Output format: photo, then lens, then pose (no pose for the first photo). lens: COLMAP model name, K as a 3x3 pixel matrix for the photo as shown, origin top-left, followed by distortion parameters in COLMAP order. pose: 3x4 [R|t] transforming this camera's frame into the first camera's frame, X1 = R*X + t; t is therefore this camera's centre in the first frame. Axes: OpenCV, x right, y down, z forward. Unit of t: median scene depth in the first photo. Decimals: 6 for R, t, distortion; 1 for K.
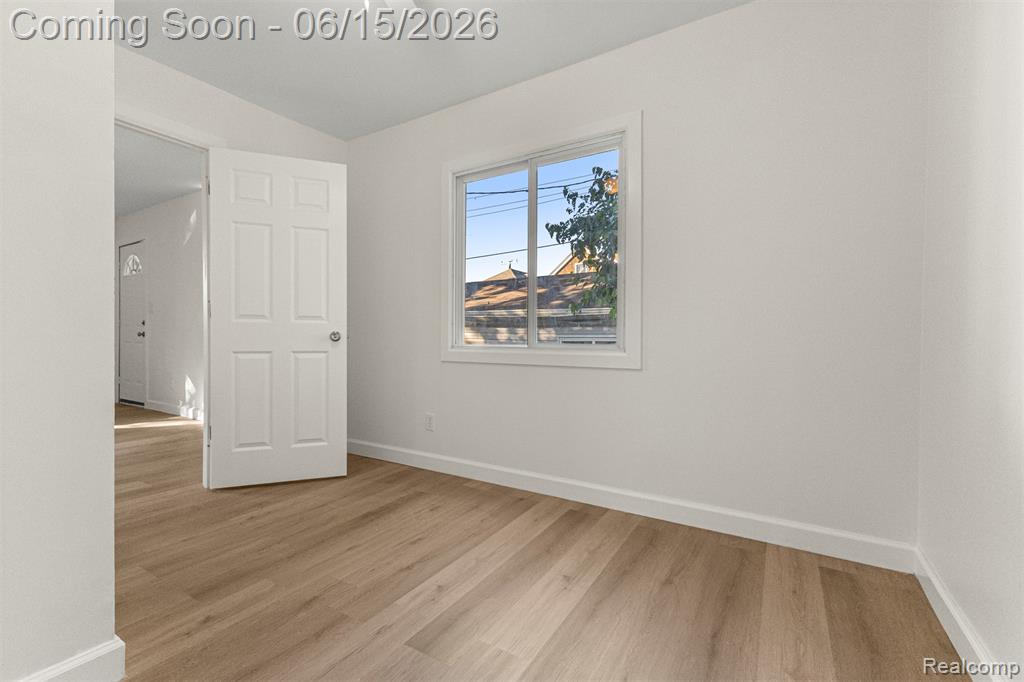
lens RADIAL K [[444.5, 0, 509.8], [0, 444.5, 342.1], [0, 0, 1]] dist [0.025329, 0.000496]
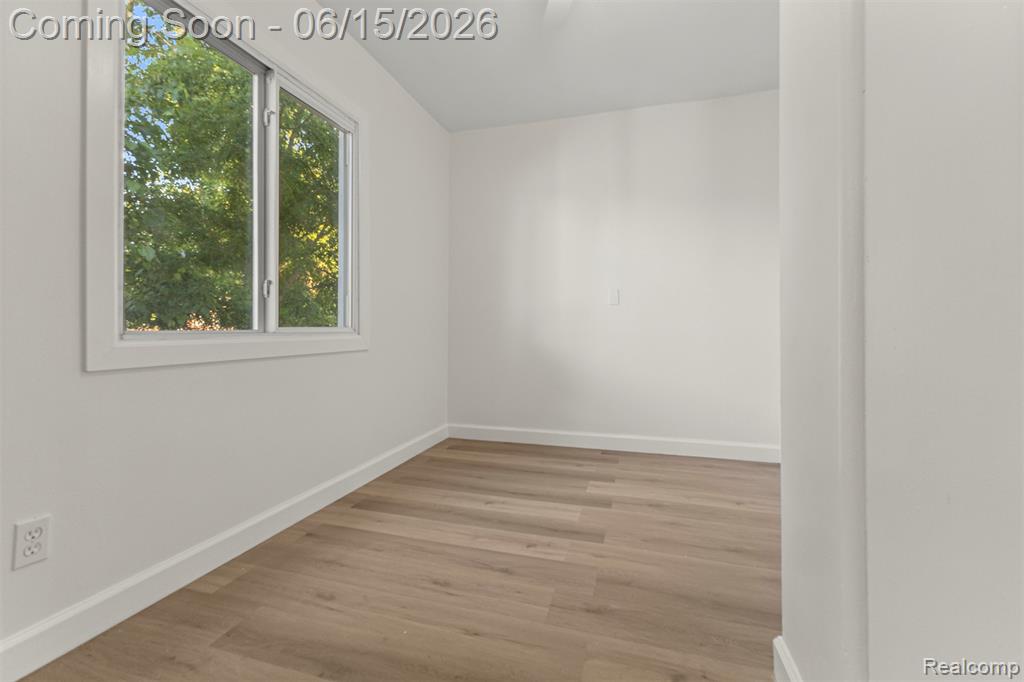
lens RADIAL K [[444.5, 0, 508.8], [0, 444.5, 334.2], [0, 0, 1]] dist [0.025329, 0.000496]
pose [[-0.261638, -0.022779, 0.964897, -0.873330], [-0.004736, 0.999740, 0.022317, -0.005409], [-0.965154, 0.001269, -0.261678, 0.970056]]
